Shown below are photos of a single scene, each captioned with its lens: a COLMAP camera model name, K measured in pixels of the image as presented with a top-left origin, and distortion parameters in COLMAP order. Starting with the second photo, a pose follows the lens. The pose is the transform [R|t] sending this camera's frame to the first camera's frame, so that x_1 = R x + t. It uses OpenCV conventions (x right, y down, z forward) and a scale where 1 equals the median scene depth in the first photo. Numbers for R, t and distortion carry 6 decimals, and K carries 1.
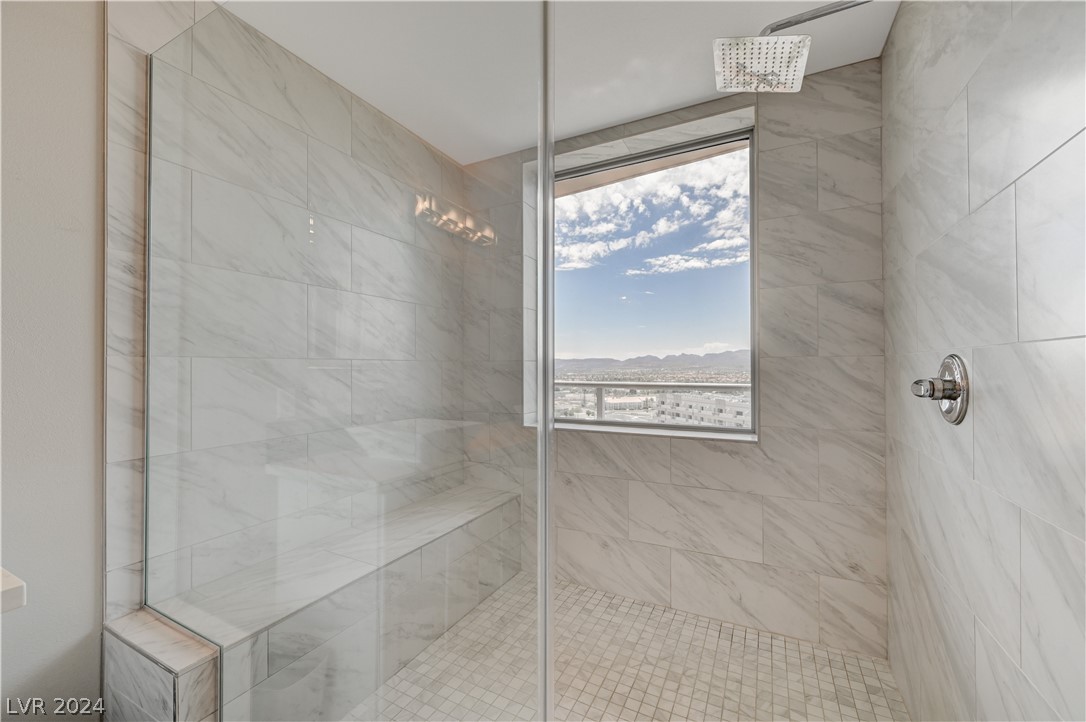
lens RADIAL K [[434.1, 0, 543.3], [0, 434.1, 358.5], [0, 0, 1]] dist [-0.000171, 0.000220]
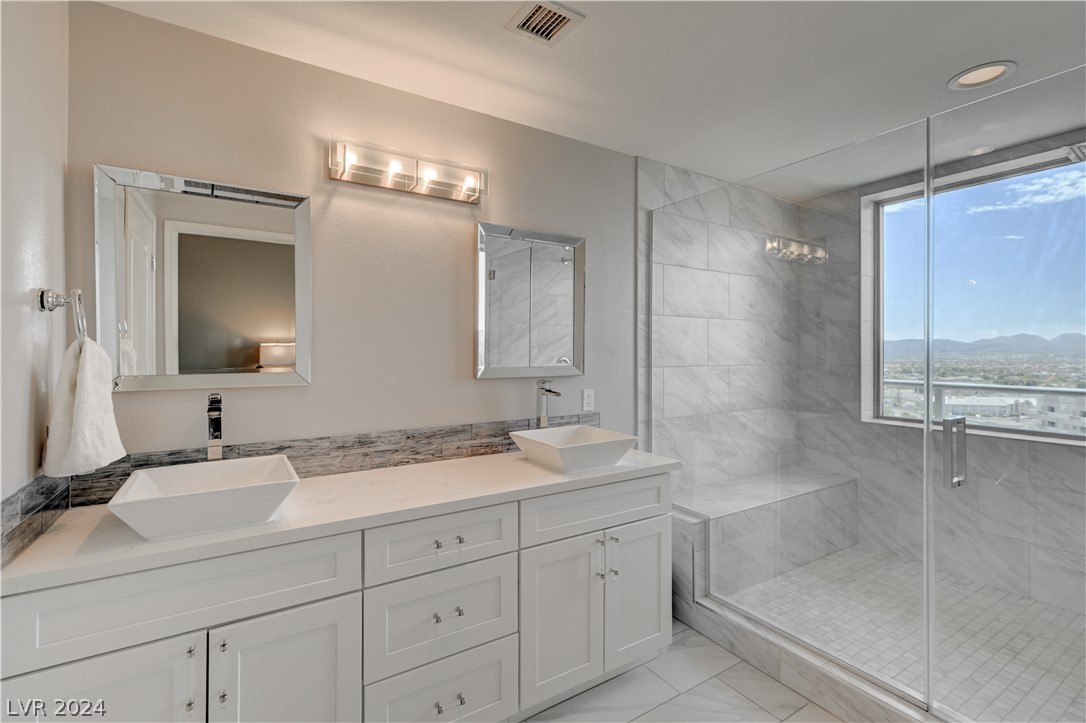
lens RADIAL K [[497.5, 0, 542.8], [0, 497.5, 345.5], [0, 0, 1]] dist [0.009041, -0.000247]
pose [[0.865757, 0.000436, -0.500464, -0.131731], [0.004702, 0.999948, 0.009005, -0.074657], [0.500442, -0.010149, 0.865710, -0.689297]]
